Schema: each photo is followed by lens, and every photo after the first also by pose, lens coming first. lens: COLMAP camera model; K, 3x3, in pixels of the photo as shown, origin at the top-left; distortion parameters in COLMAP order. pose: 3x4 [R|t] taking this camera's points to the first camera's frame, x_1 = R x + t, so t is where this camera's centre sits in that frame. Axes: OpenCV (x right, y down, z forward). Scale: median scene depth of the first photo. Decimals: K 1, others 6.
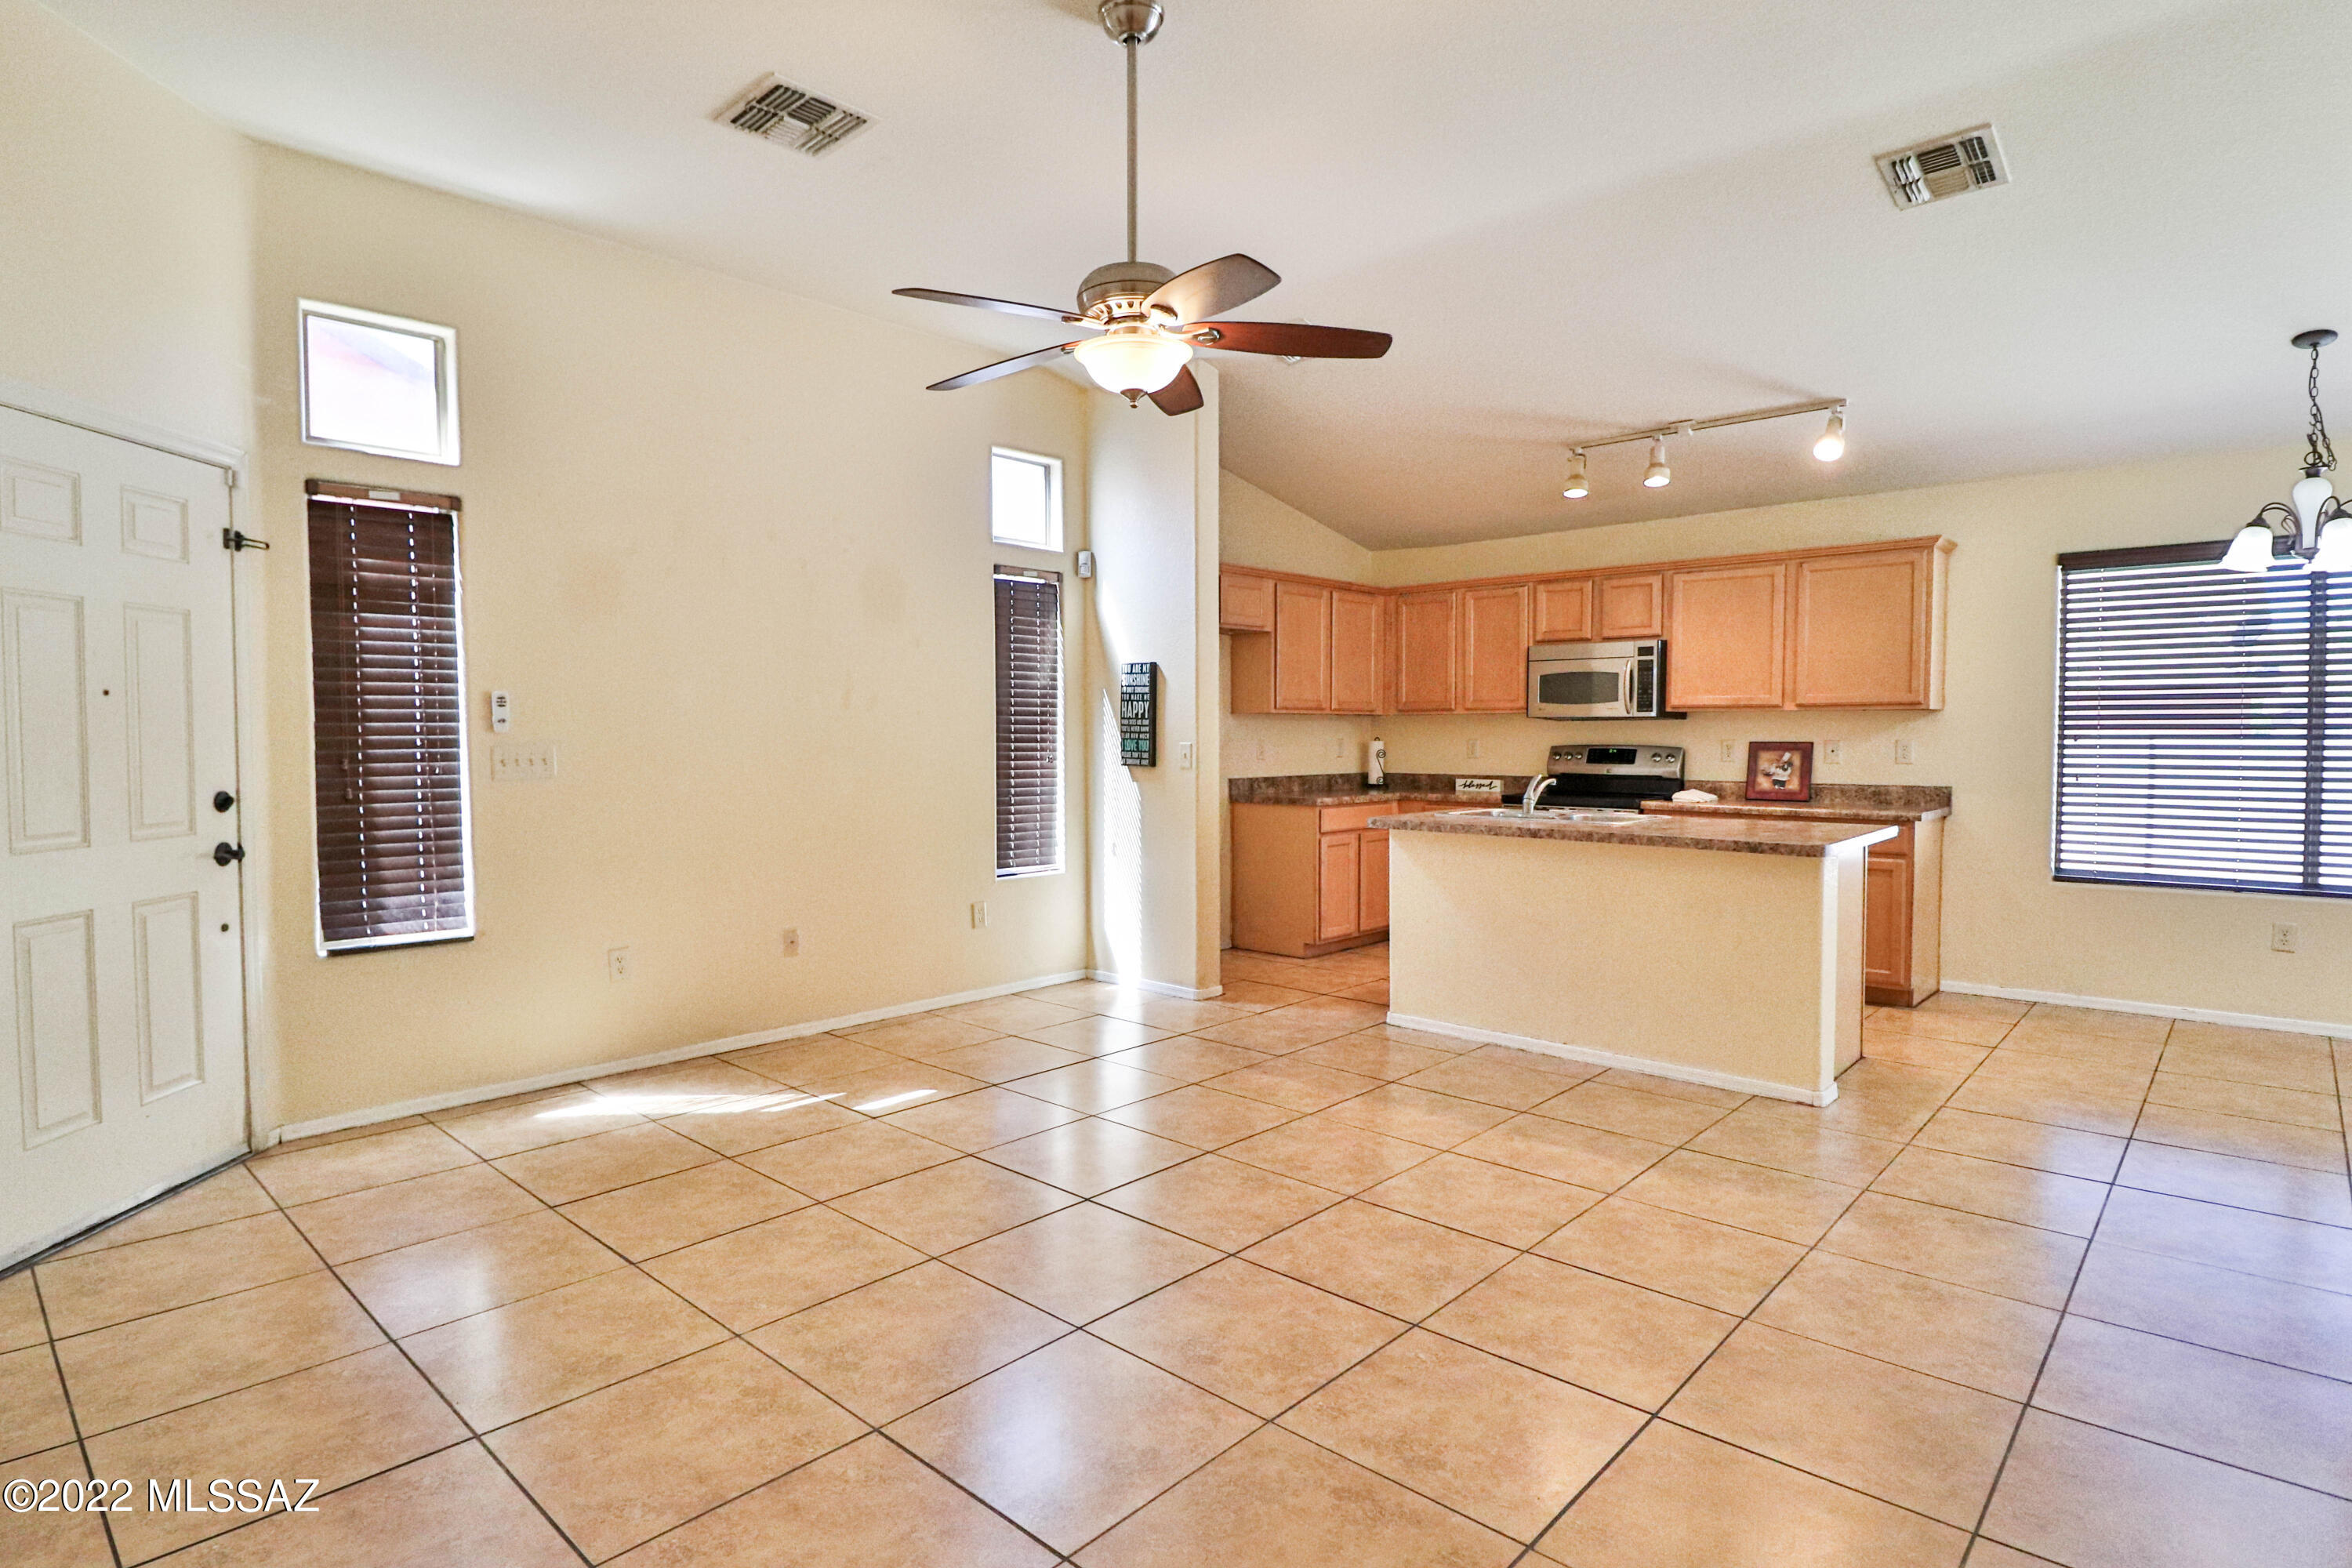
lens RADIAL K [[1211.9, 0, 1157.5], [0, 1211.9, 781.2], [0, 0, 1]] dist [0.000727, -0.015348]
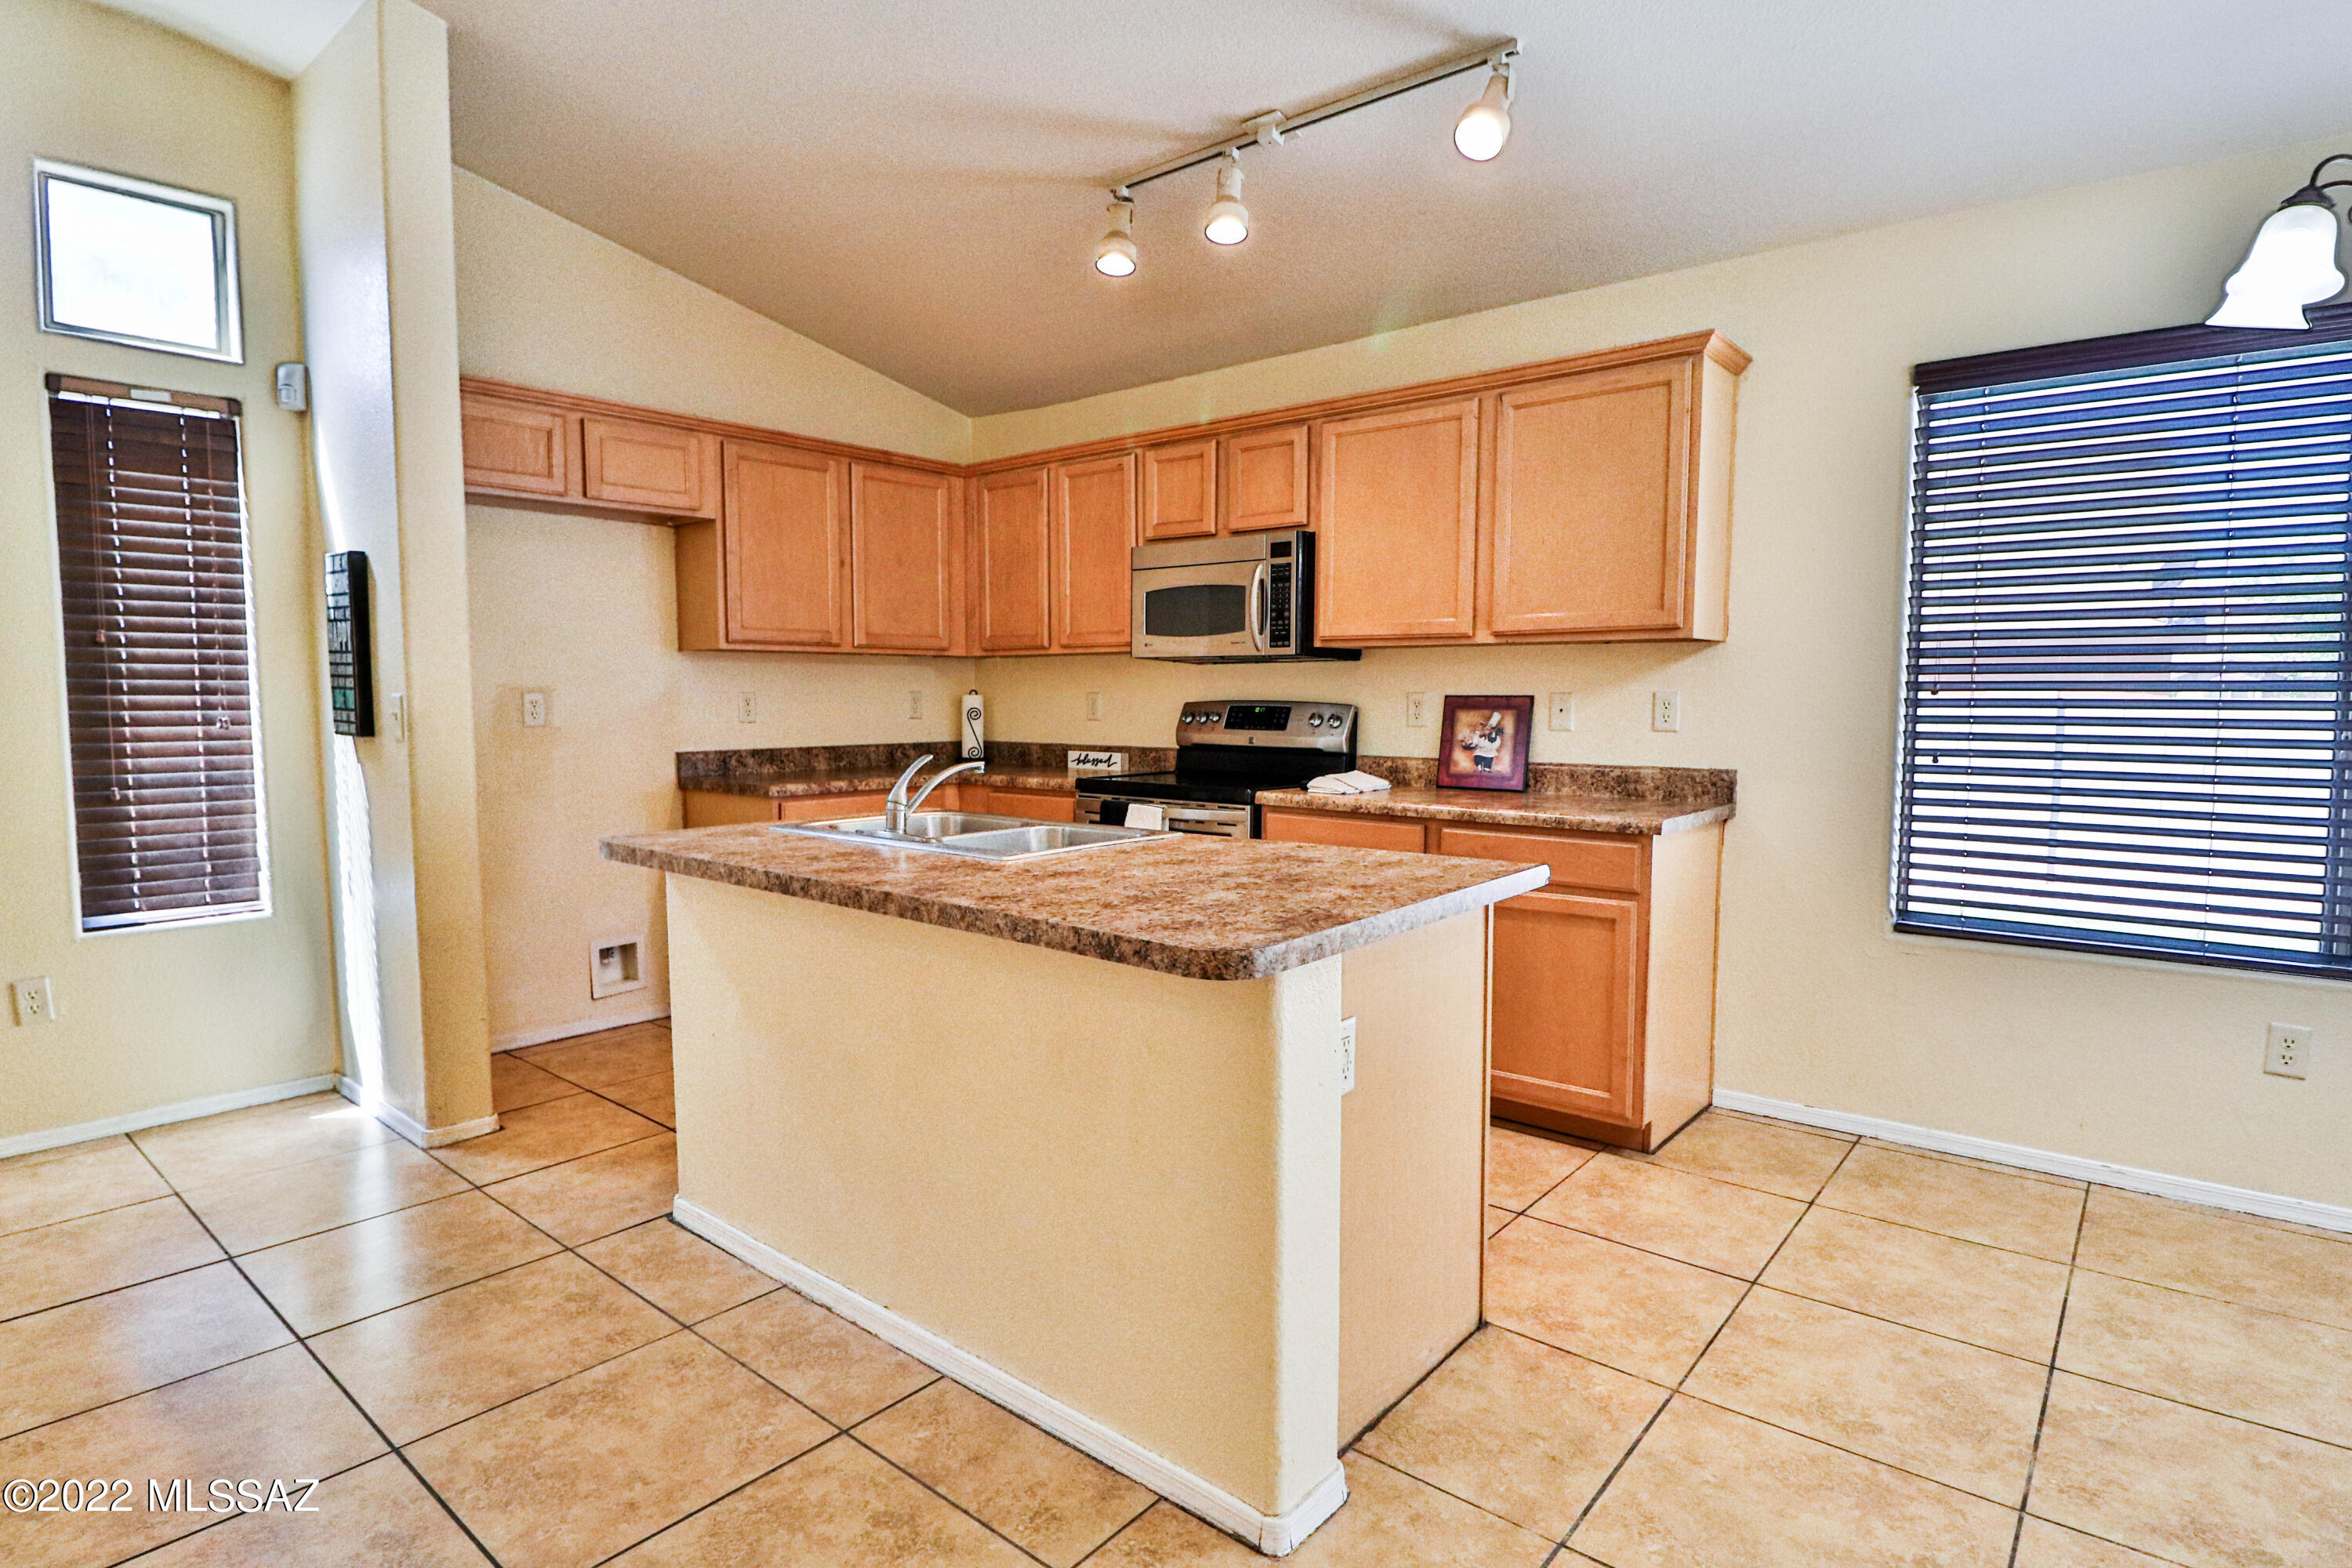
lens RADIAL K [[1217.9, 0, 1155.9], [0, 1217.9, 787.8], [0, 0, 1]] dist [0.003635, -0.017199]
pose [[0.998916, -0.001869, 0.046520, 0.317034], [0.000021, 0.999212, 0.039693, -0.009935], [-0.046557, -0.039649, 0.998128, 0.381961]]
